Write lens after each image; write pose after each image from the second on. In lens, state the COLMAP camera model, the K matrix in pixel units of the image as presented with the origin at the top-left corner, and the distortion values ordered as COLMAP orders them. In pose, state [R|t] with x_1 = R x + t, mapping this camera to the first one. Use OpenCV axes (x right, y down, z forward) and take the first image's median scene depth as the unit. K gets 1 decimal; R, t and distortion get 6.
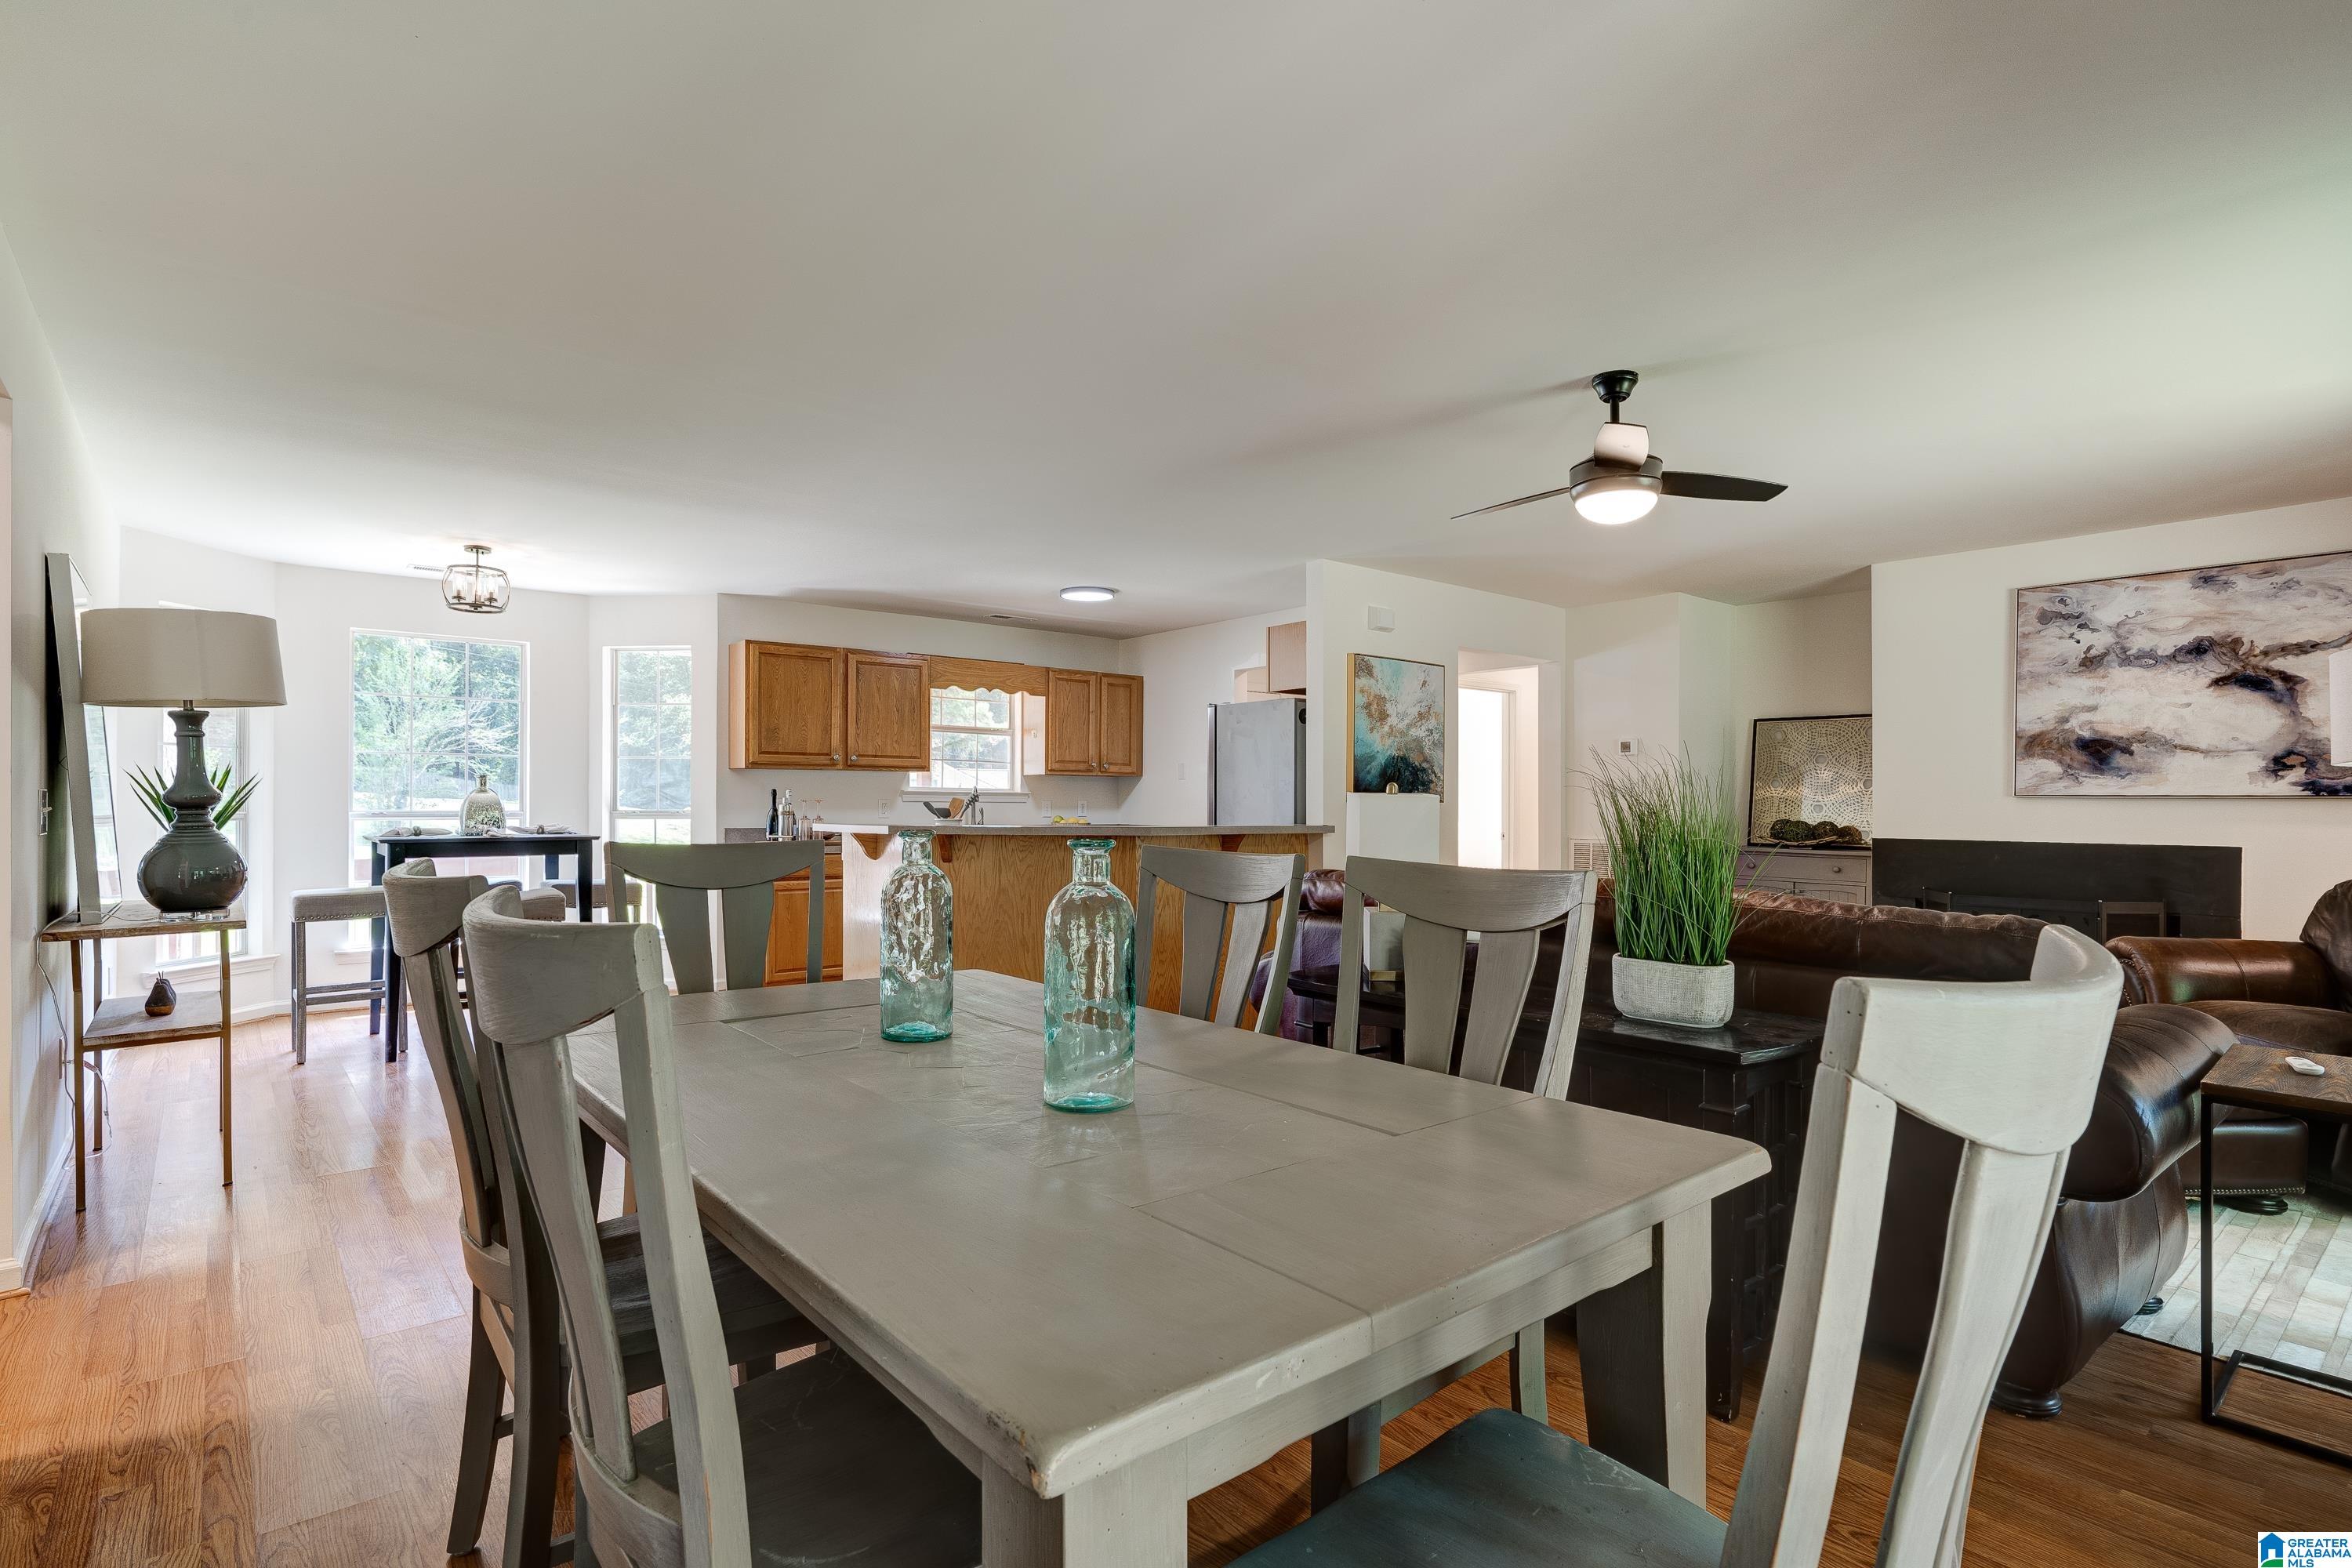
lens RADIAL K [[1143.6, 0, 1164.4], [0, 1143.6, 803.7], [0, 0, 1]] dist [-0.001298, -0.000003]
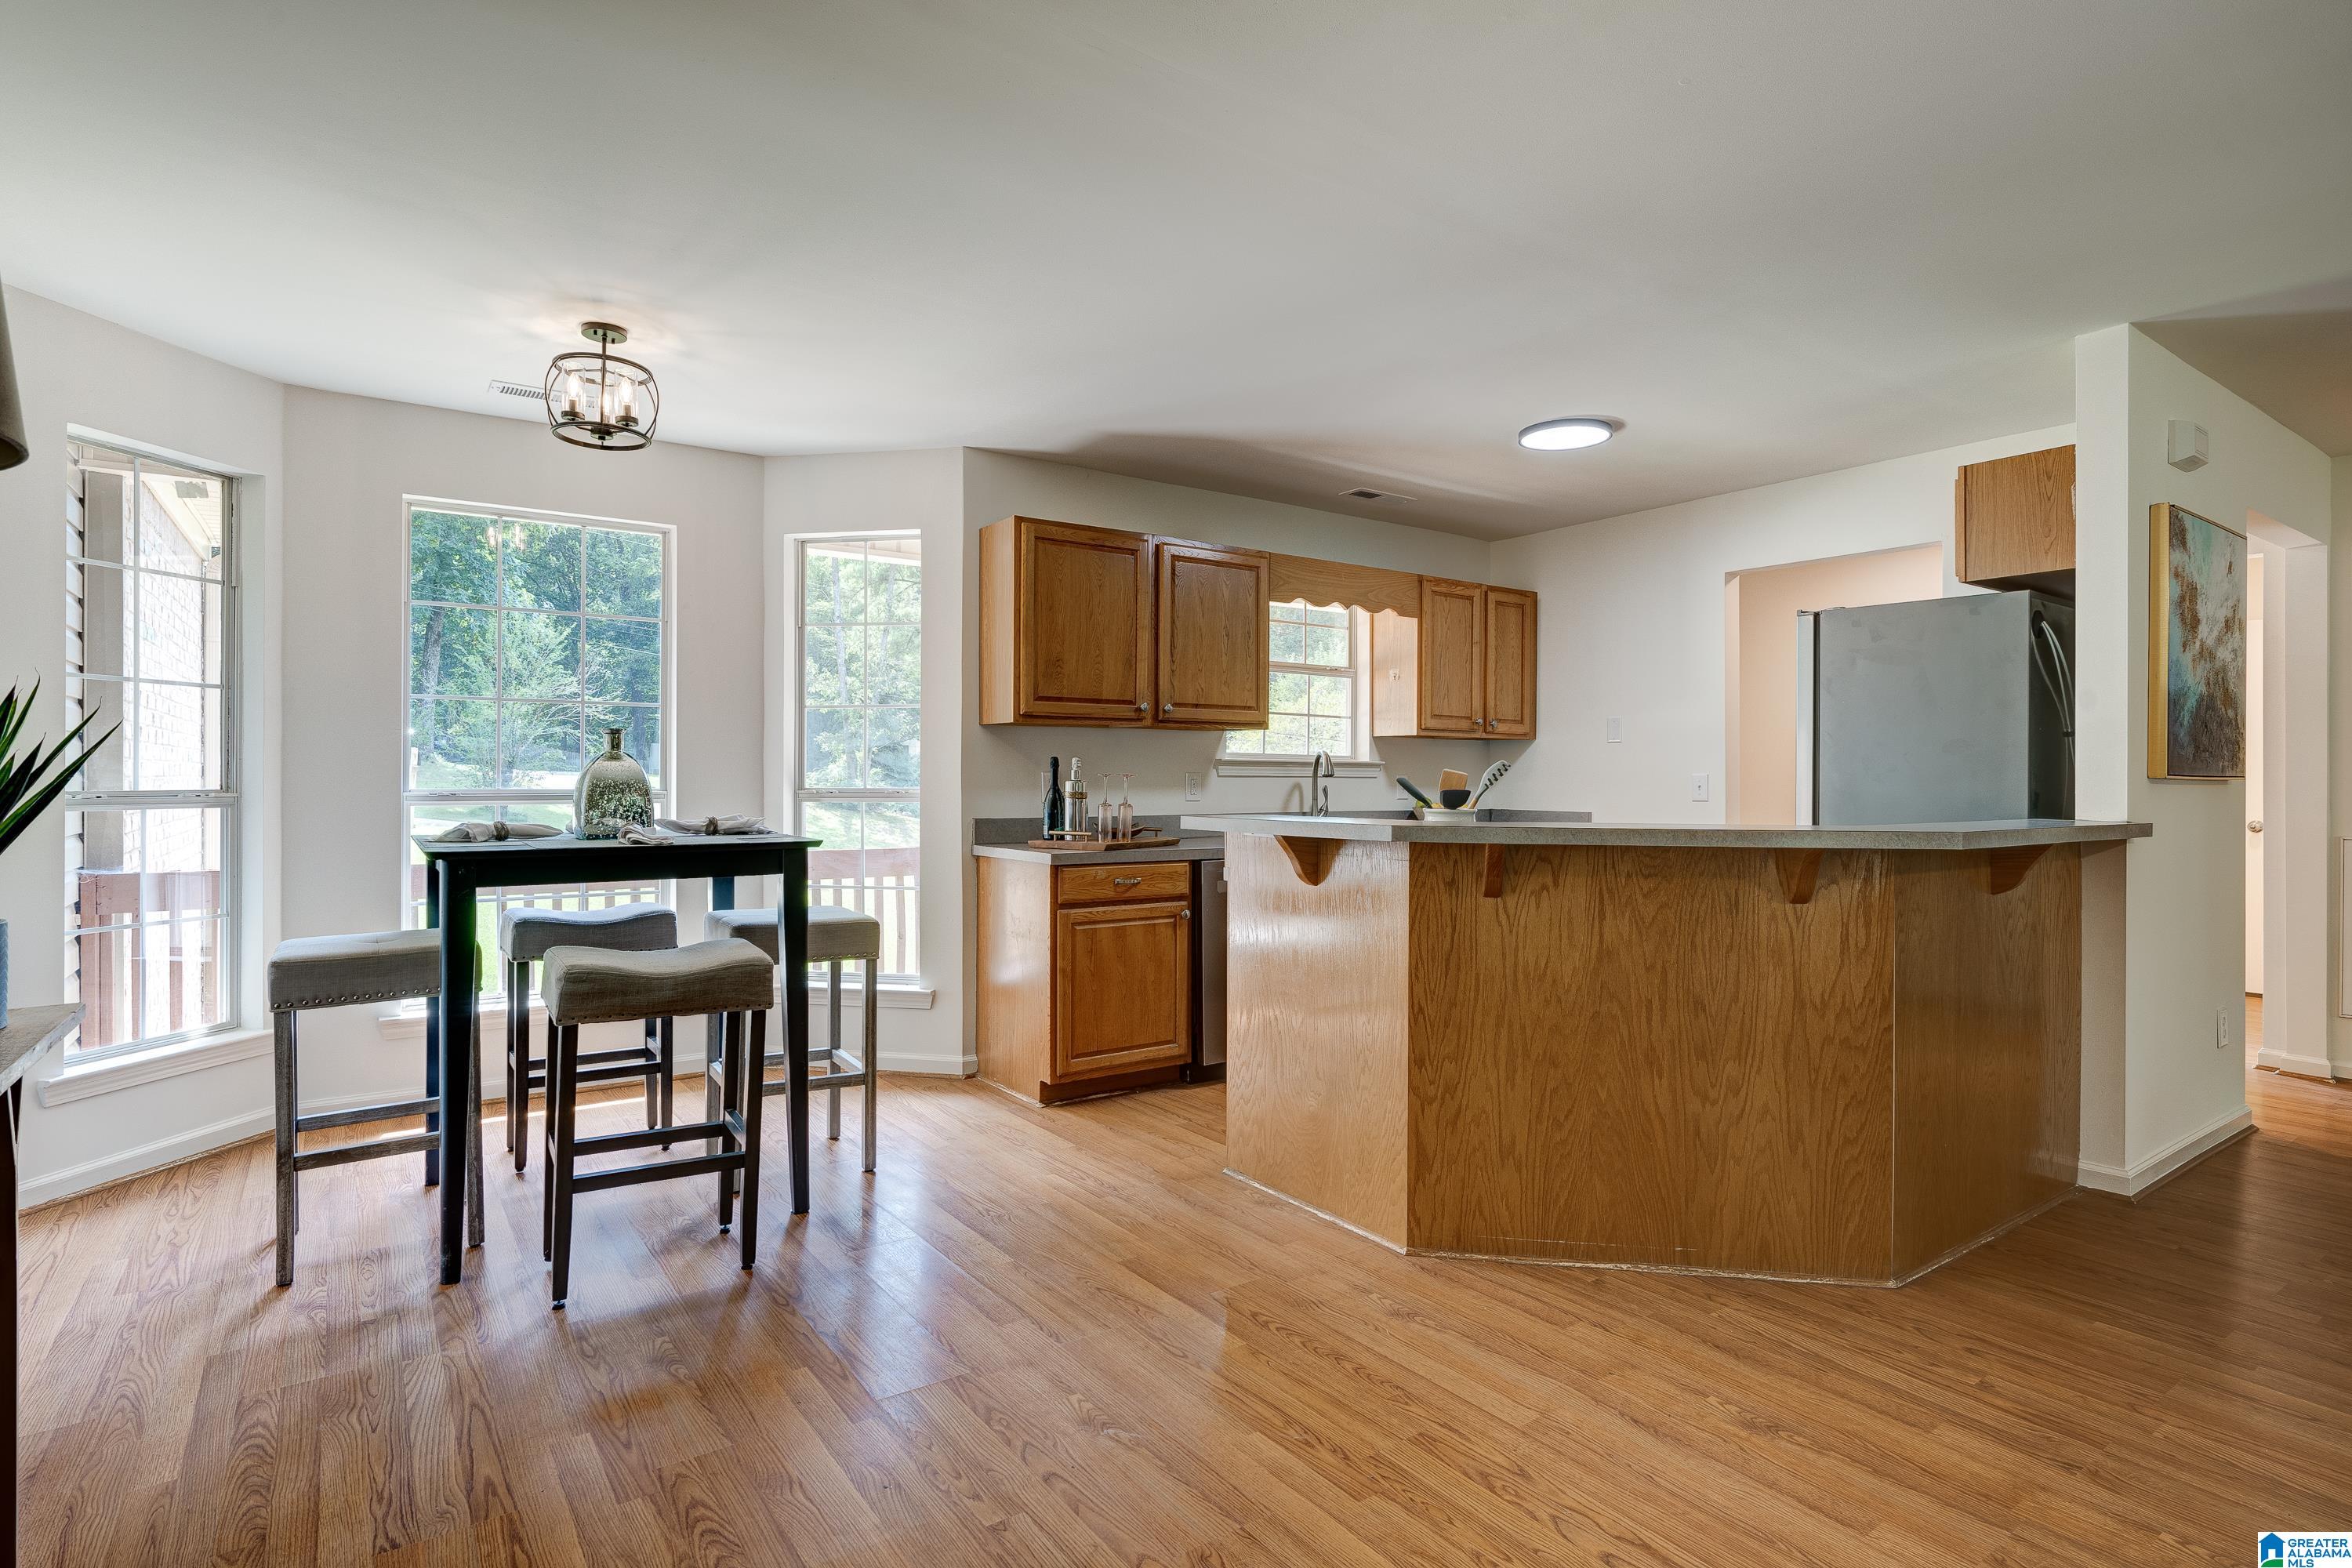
lens RADIAL K [[1184.8, 0, 1183.0], [0, 1184.8, 785.3], [0, 0, 1]] dist [0.000818, 0.000398]
pose [[0.997314, 0.001318, -0.073230, -0.278099], [-0.000761, 0.999971, 0.007622, -0.002708], [0.073238, -0.007546, 0.997286, 0.444145]]
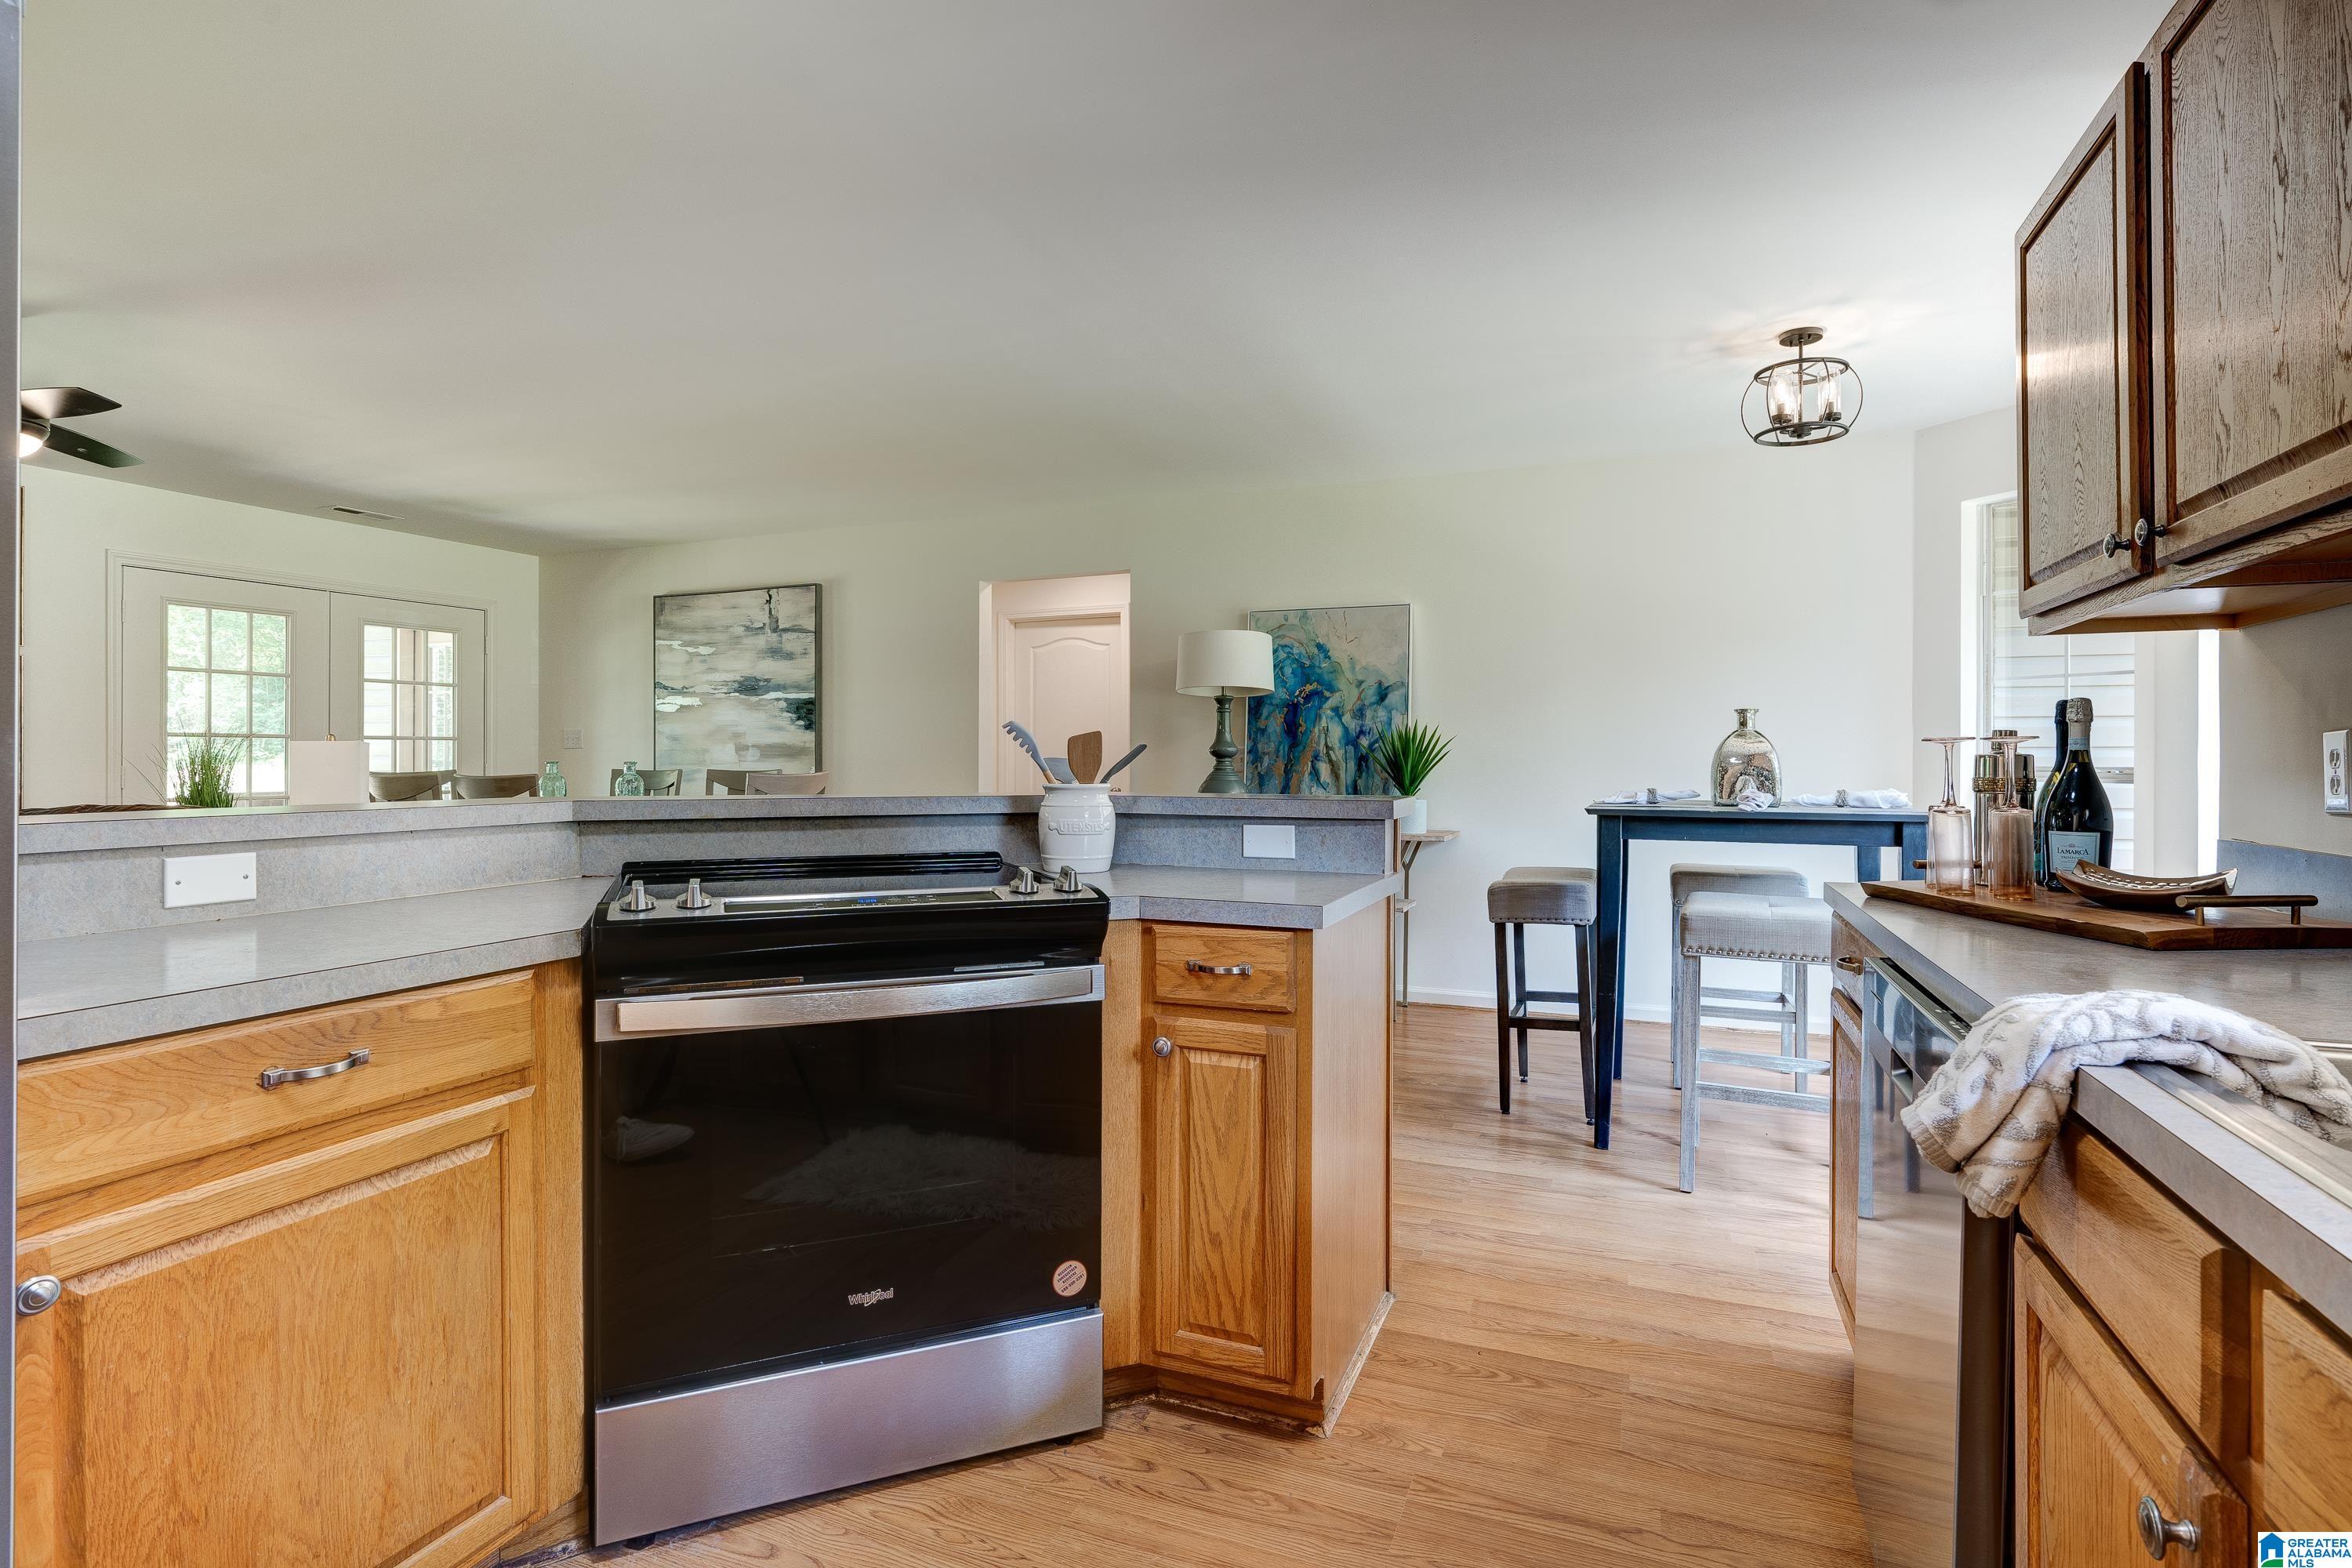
lens RADIAL K [[1151.4, 0, 1162.7], [0, 1151.4, 756.8], [0, 0, 1]] dist [-0.000087, 0.000156]
pose [[-0.885535, -0.004958, -0.464546, -0.018090], [-0.005284, 0.999986, -0.000600, 0.002491], [0.464542, 0.001923, -0.885549, 1.419412]]
